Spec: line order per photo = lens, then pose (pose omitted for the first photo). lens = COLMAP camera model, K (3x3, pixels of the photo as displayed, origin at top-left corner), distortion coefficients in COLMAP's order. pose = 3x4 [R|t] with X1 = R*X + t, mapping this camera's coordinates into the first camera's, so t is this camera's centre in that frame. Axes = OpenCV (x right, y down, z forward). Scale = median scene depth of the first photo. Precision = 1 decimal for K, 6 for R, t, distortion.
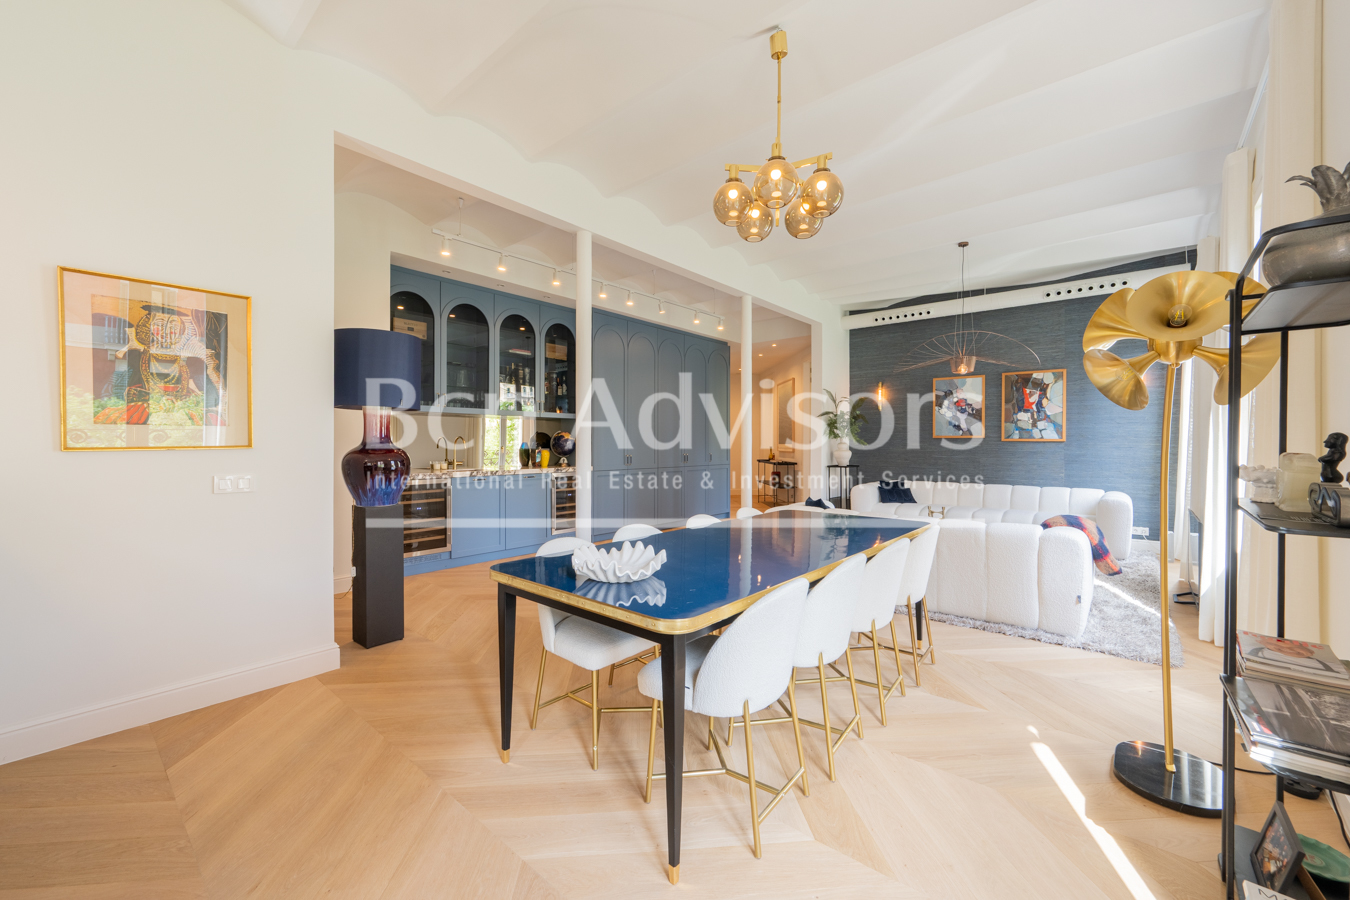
lens RADIAL K [[530.0, 0, 673.5], [0, 530.0, 448.5], [0, 0, 1]] dist [-0.000599, -0.000117]
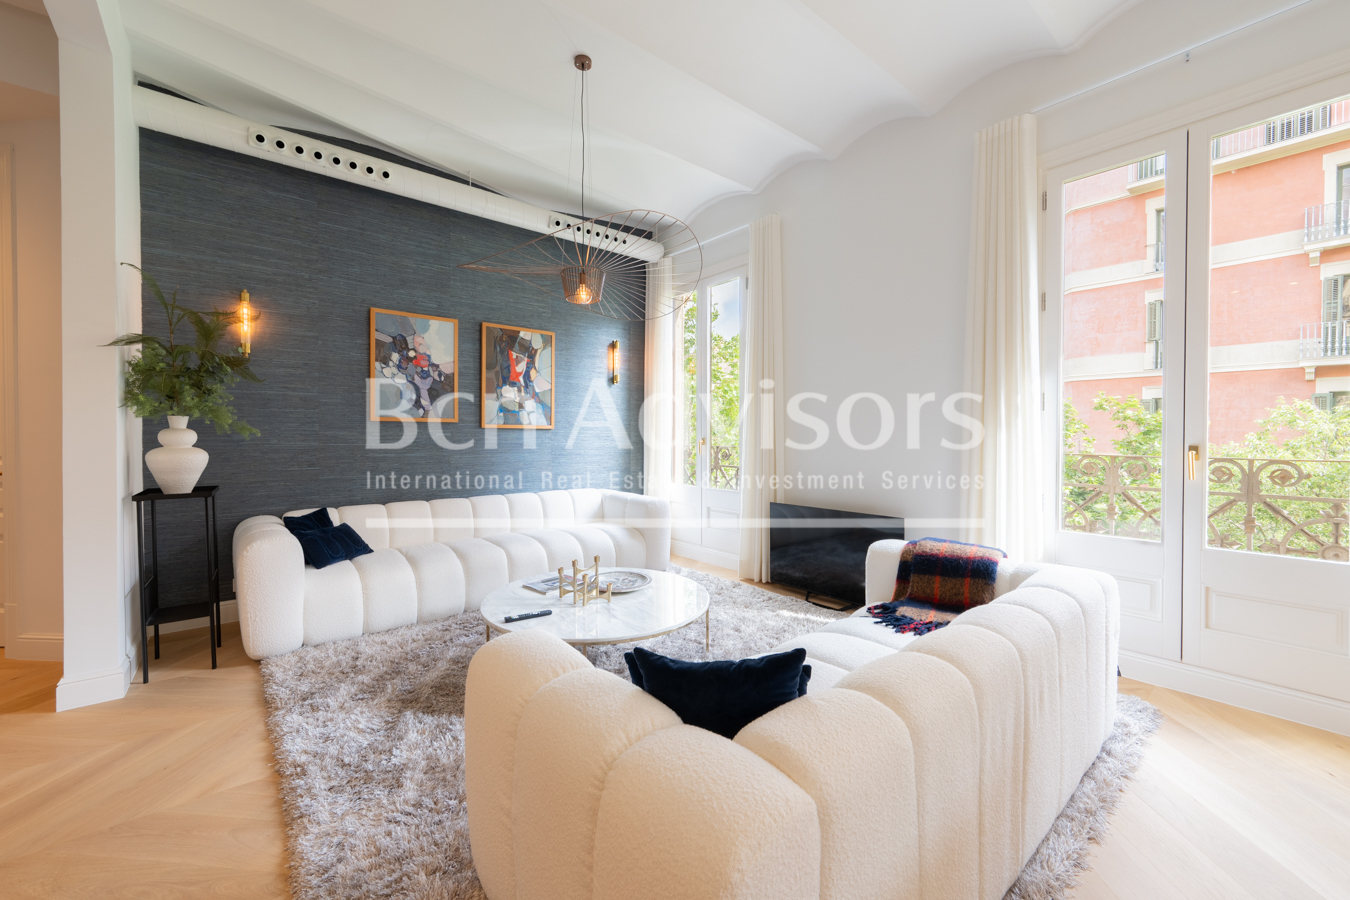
lens RADIAL K [[538.3, 0, 668.0], [0, 538.3, 441.7], [0, 0, 1]] dist [-0.000256, -0.000395]
pose [[0.169307, -0.018922, 0.985382, 0.012093], [0.005630, 0.999818, 0.018232, -0.008003], [-0.985547, 0.002461, 0.169383, 0.680618]]
